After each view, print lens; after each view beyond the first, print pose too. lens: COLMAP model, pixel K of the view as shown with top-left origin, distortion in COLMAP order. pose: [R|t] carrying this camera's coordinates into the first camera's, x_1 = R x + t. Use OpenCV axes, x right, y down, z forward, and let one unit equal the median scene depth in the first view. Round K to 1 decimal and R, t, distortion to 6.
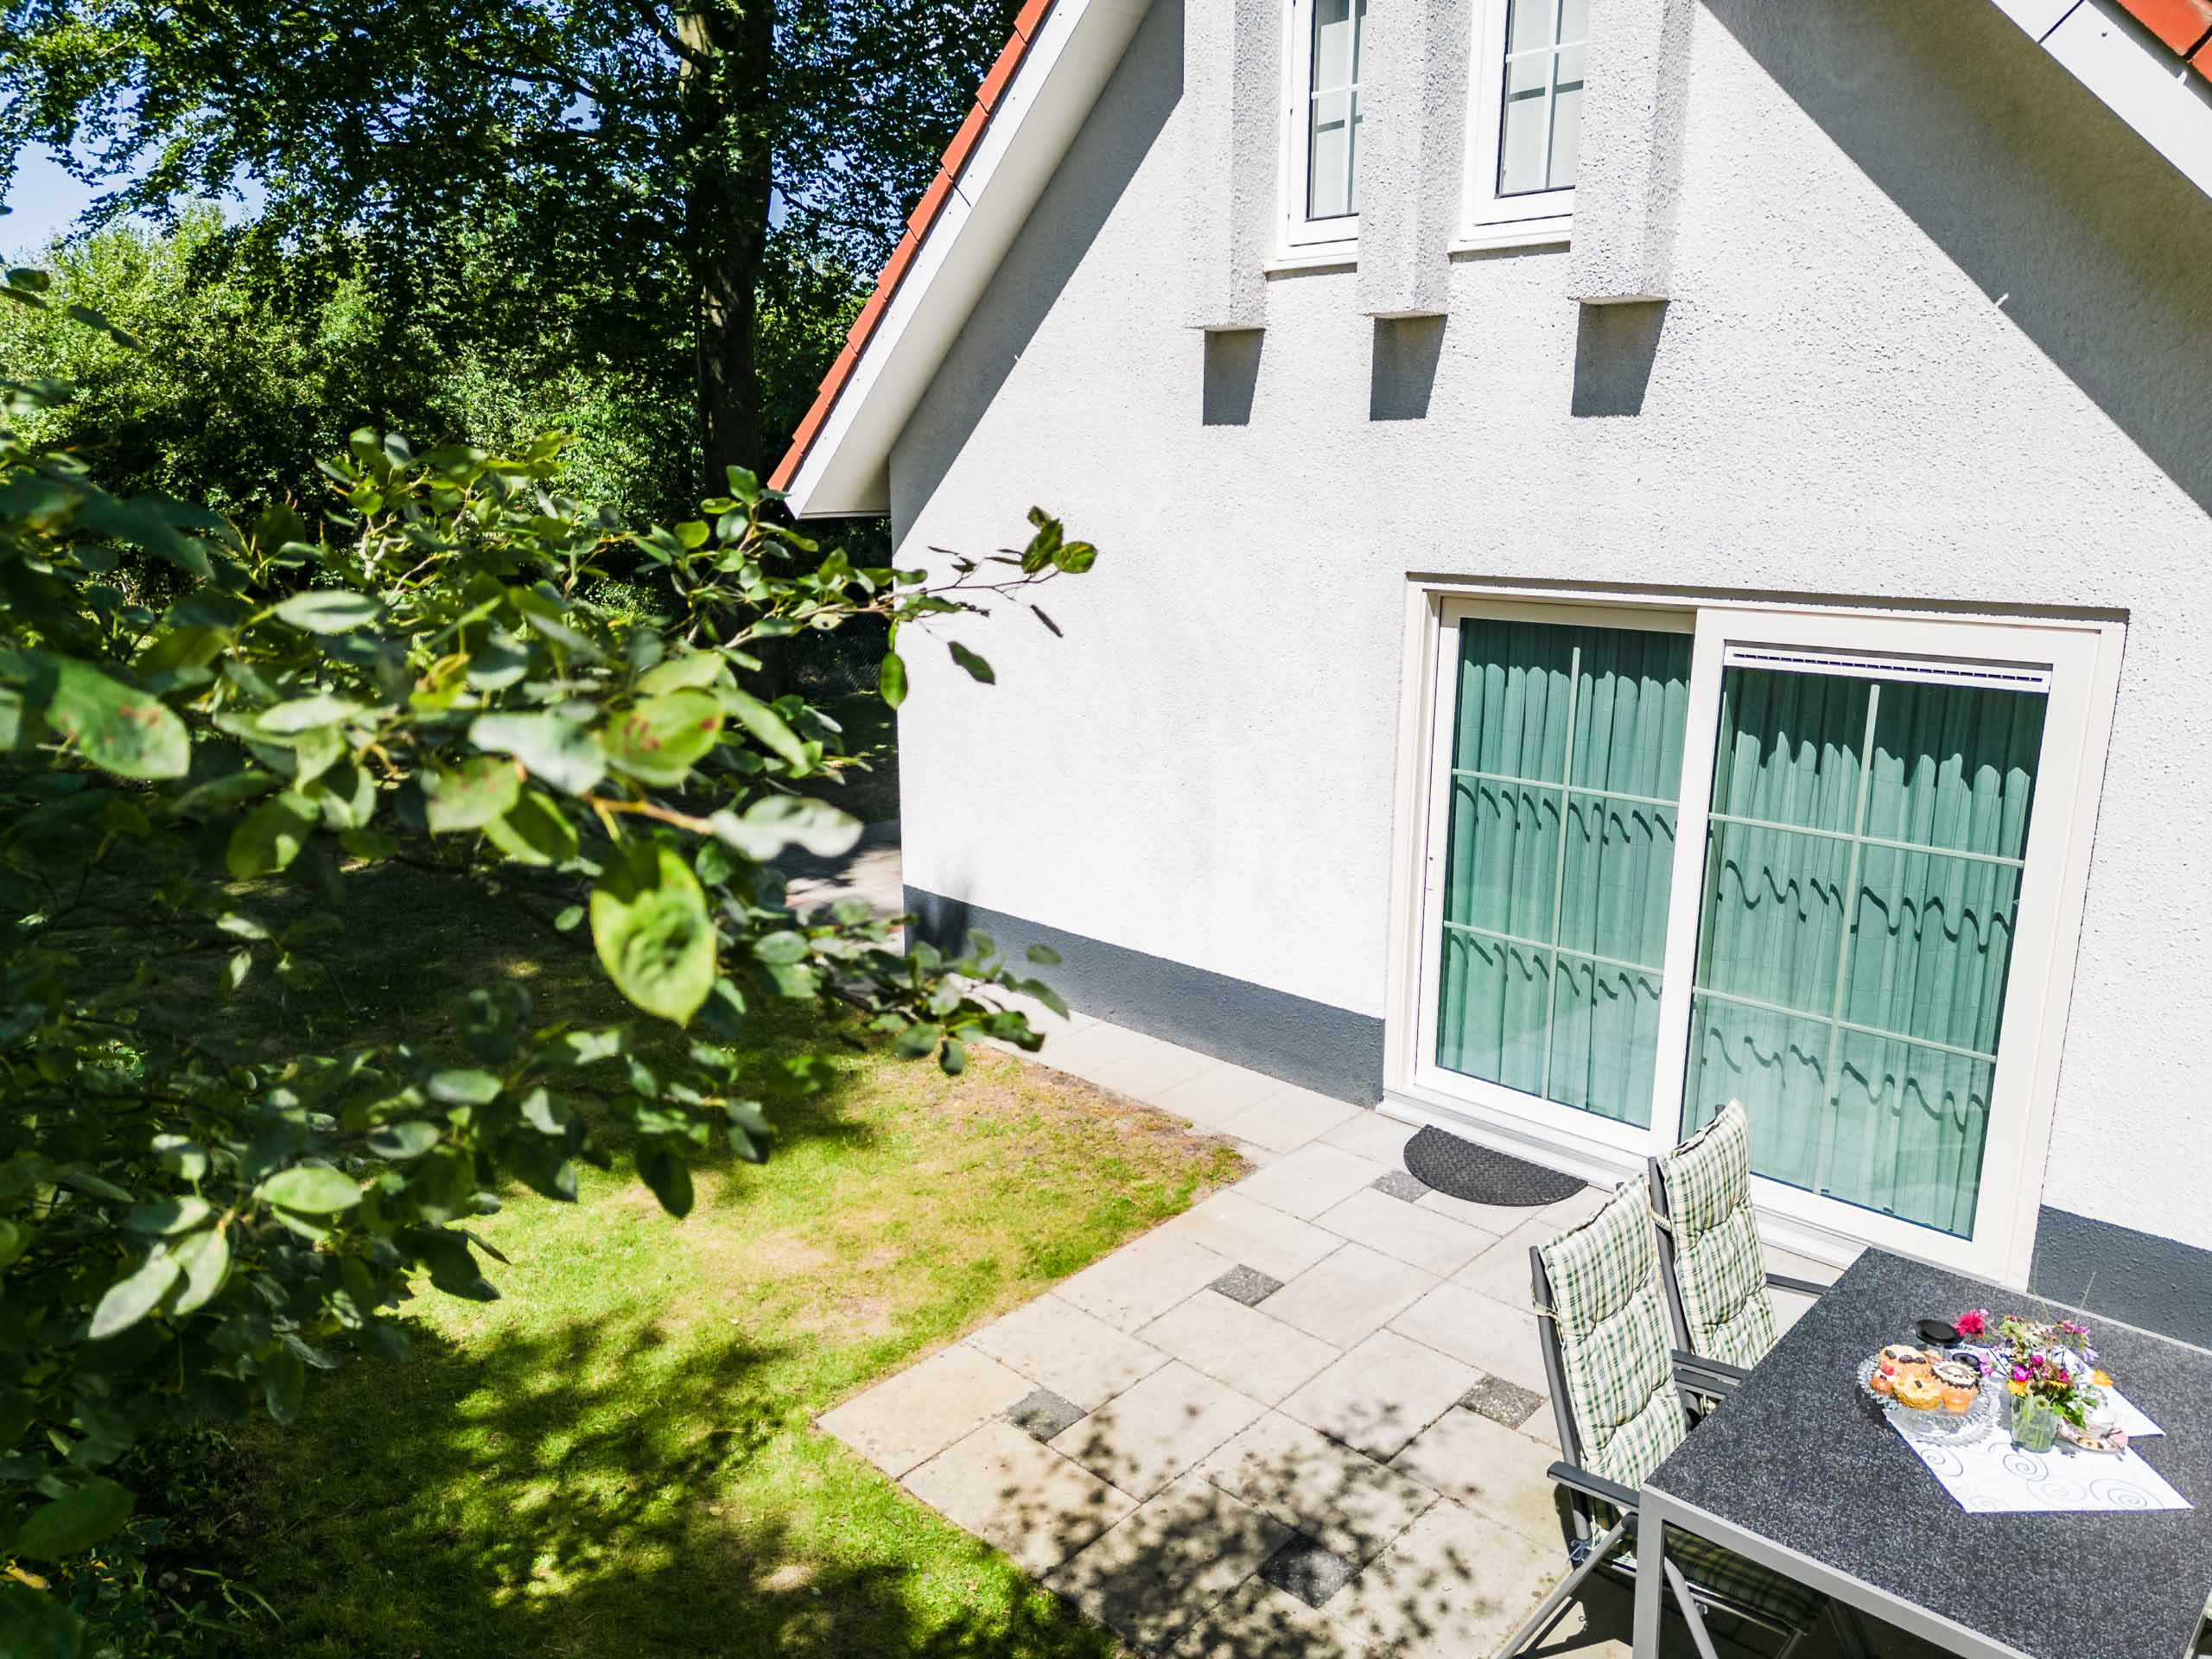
lens RADIAL K [[1545.6, 0, 1126.0], [0, 1545.6, 822.1], [0, 0, 1]] dist [0.047230, -0.011381]
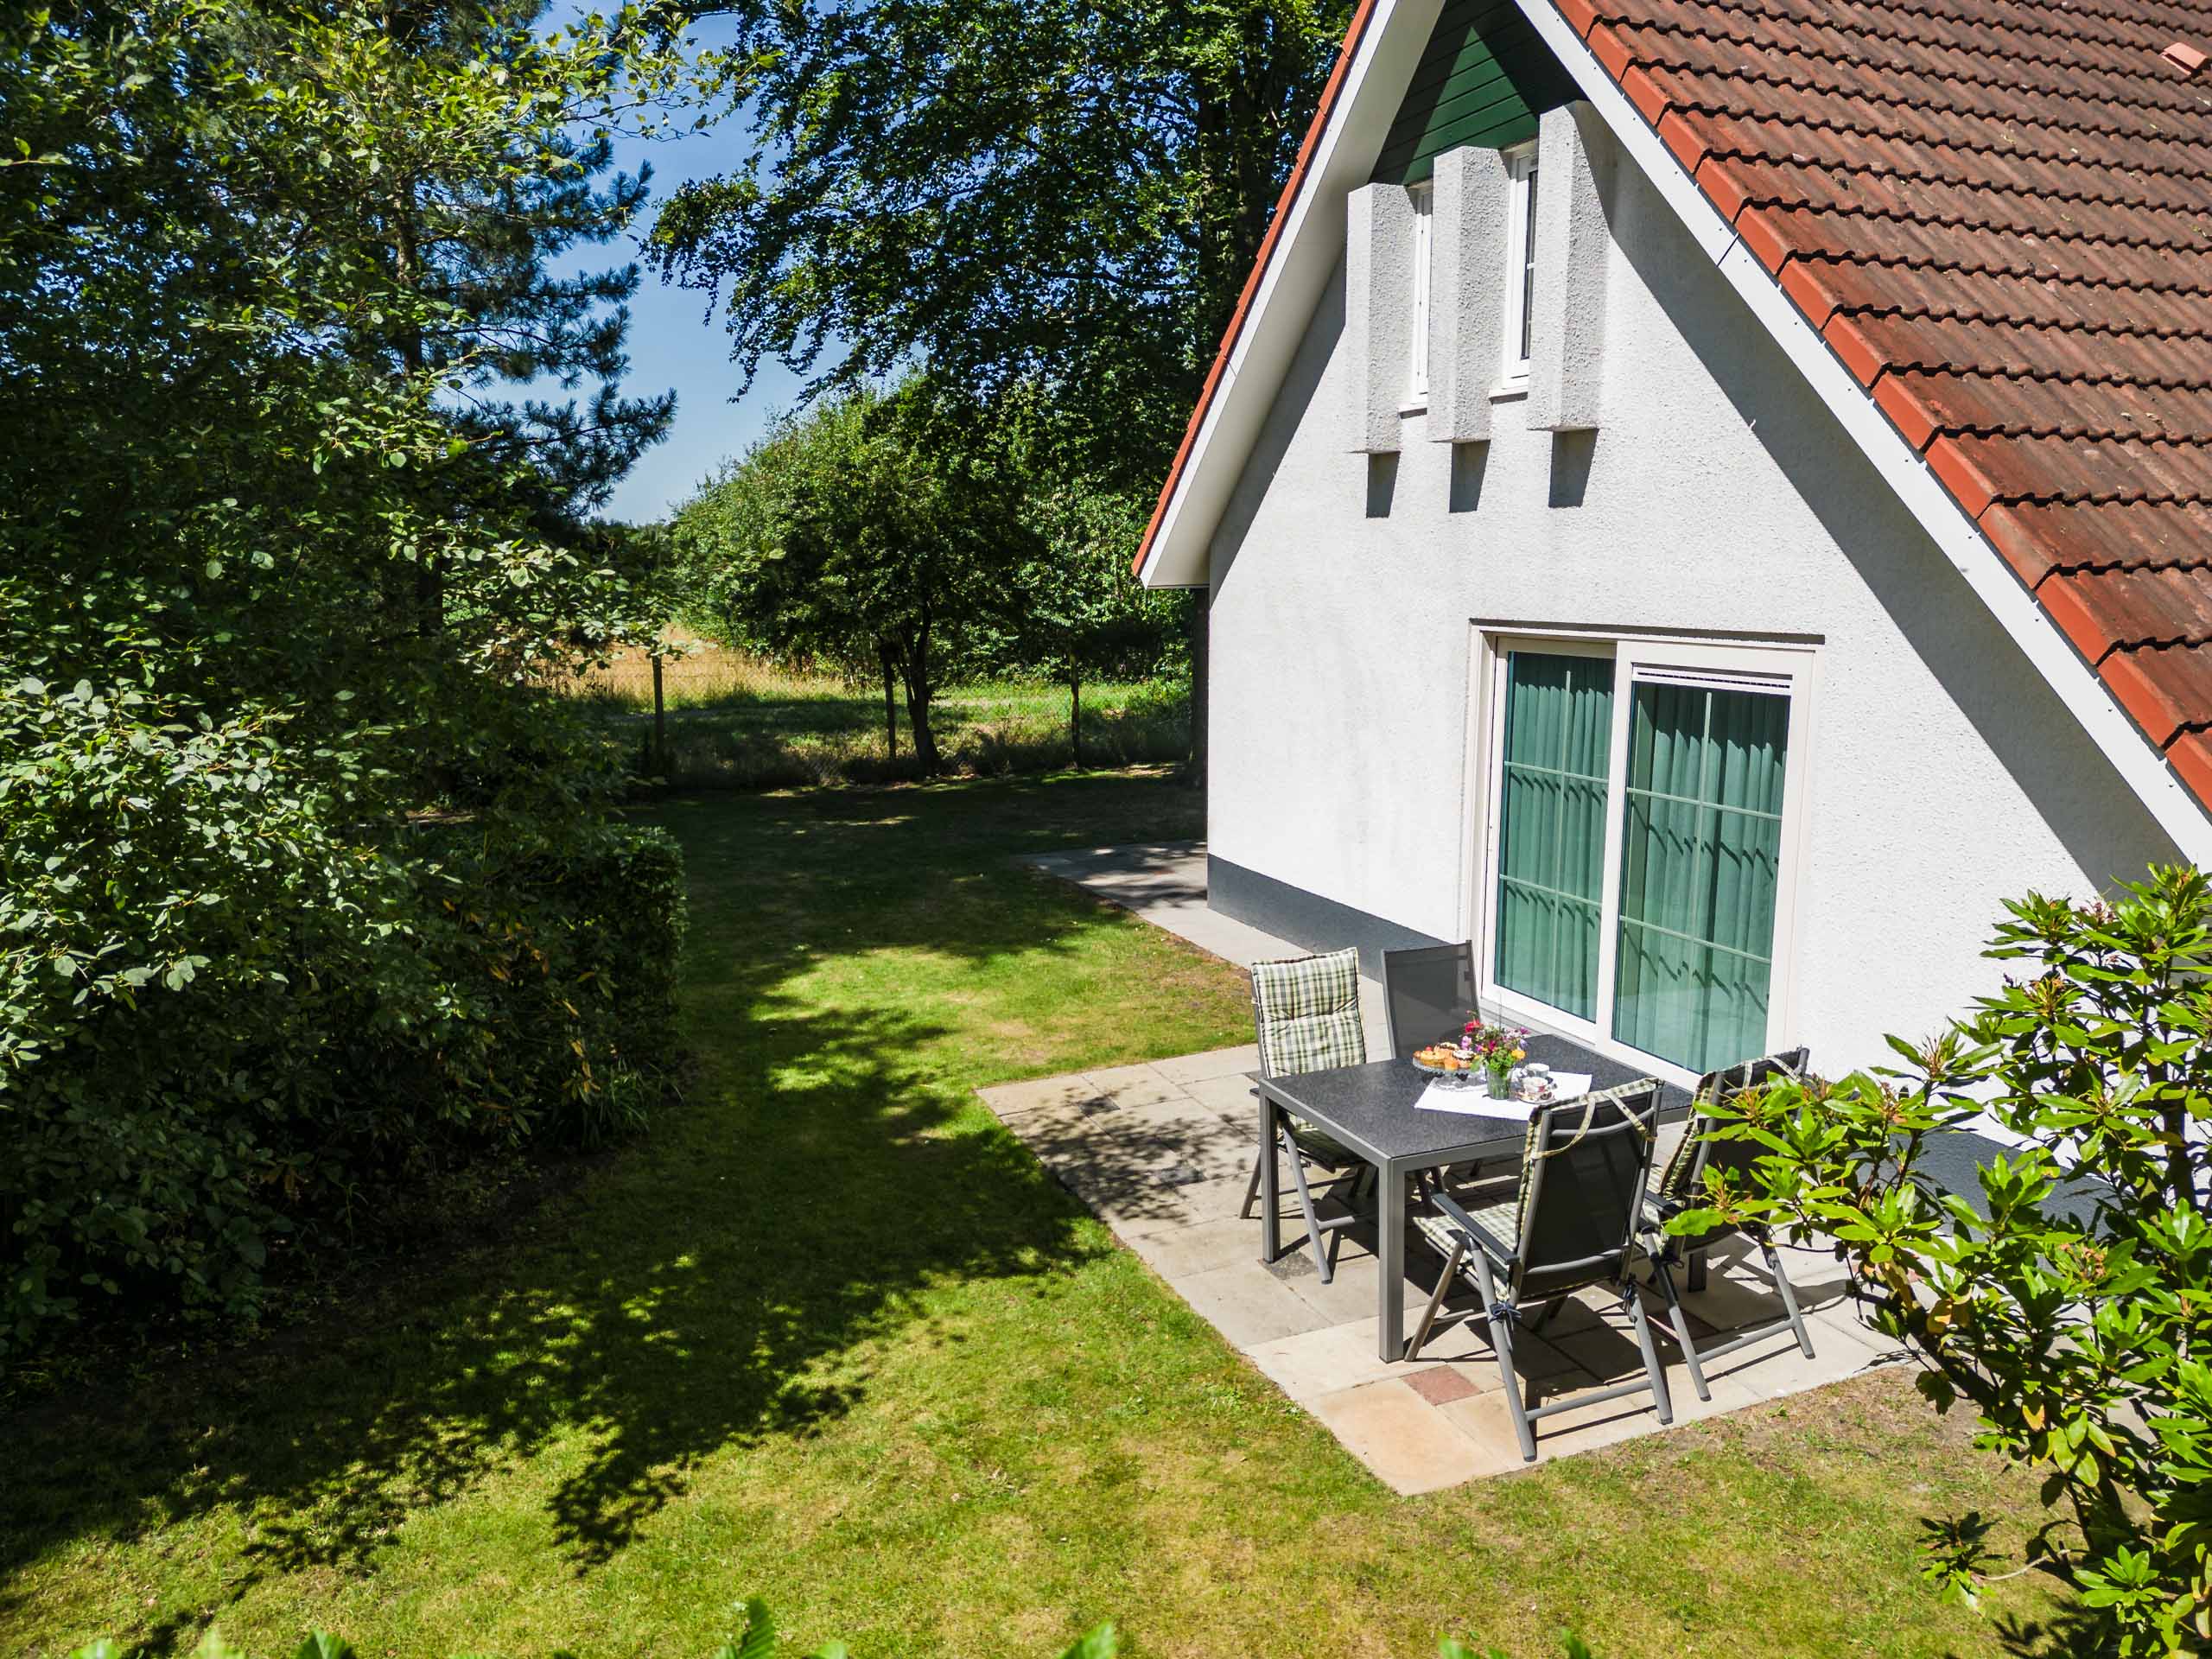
lens RADIAL K [[1545.6, 0, 1092.5], [0, 1545.6, 835.8], [0, 0, 1]] dist [0.047230, -0.011381]
pose [[0.911681, 0.058218, -0.406753, 0.472444], [-0.077076, 0.996570, -0.030117, 0.108664], [0.403604, 0.058808, 0.913042, -0.431420]]
